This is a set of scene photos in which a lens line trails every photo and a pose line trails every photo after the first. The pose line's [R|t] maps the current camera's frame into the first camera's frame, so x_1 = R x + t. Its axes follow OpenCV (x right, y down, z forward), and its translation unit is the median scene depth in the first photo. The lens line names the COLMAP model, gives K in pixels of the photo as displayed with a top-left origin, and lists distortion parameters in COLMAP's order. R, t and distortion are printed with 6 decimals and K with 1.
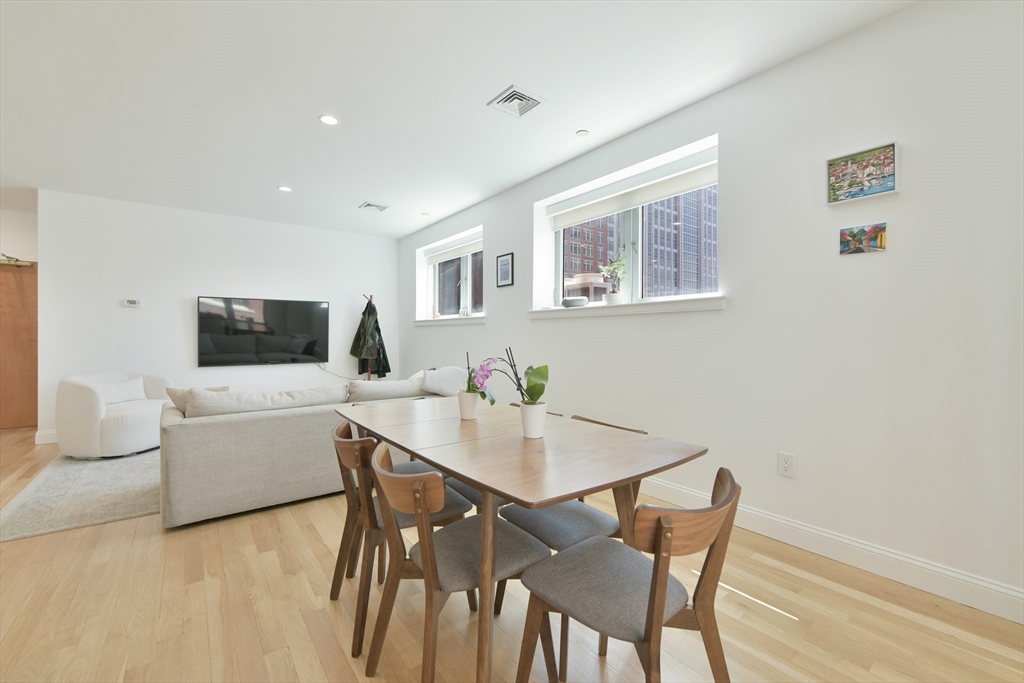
lens RADIAL K [[421.6, 0, 512.3], [0, 421.6, 338.0], [0, 0, 1]] dist [-0.010398, -0.000105]
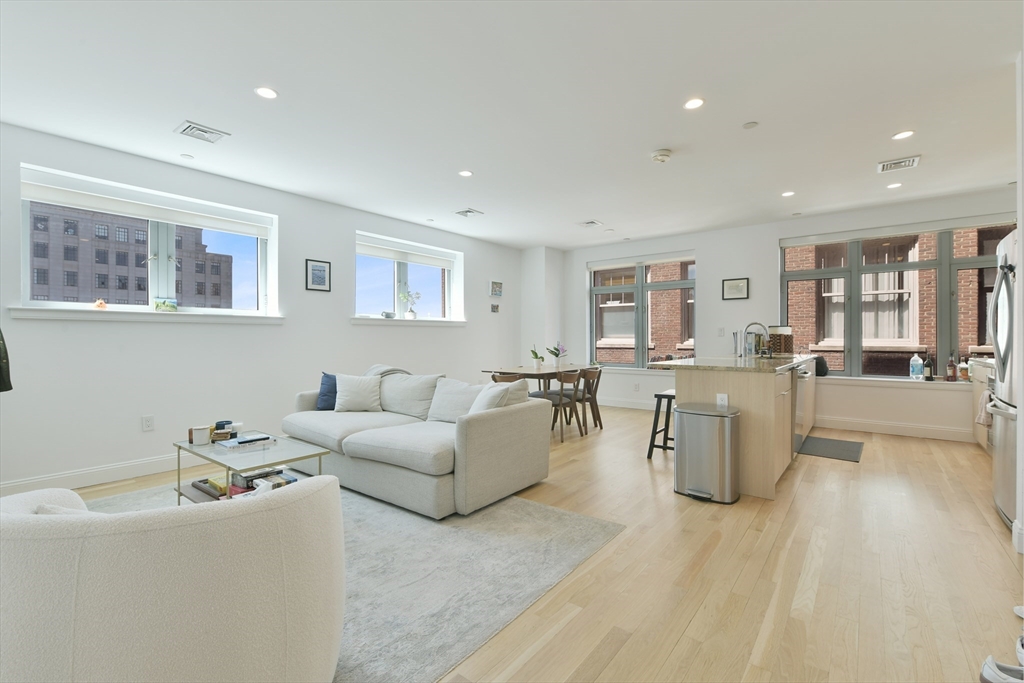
lens RADIAL K [[451.9, 0, 513.8], [0, 451.9, 338.2], [0, 0, 1]] dist [-0.000539, 0.000116]
pose [[-0.245611, -0.003744, 0.969361, -1.338334], [0.005277, 0.999973, 0.005199, -0.008780], [-0.969354, 0.006392, -0.245585, 0.873098]]
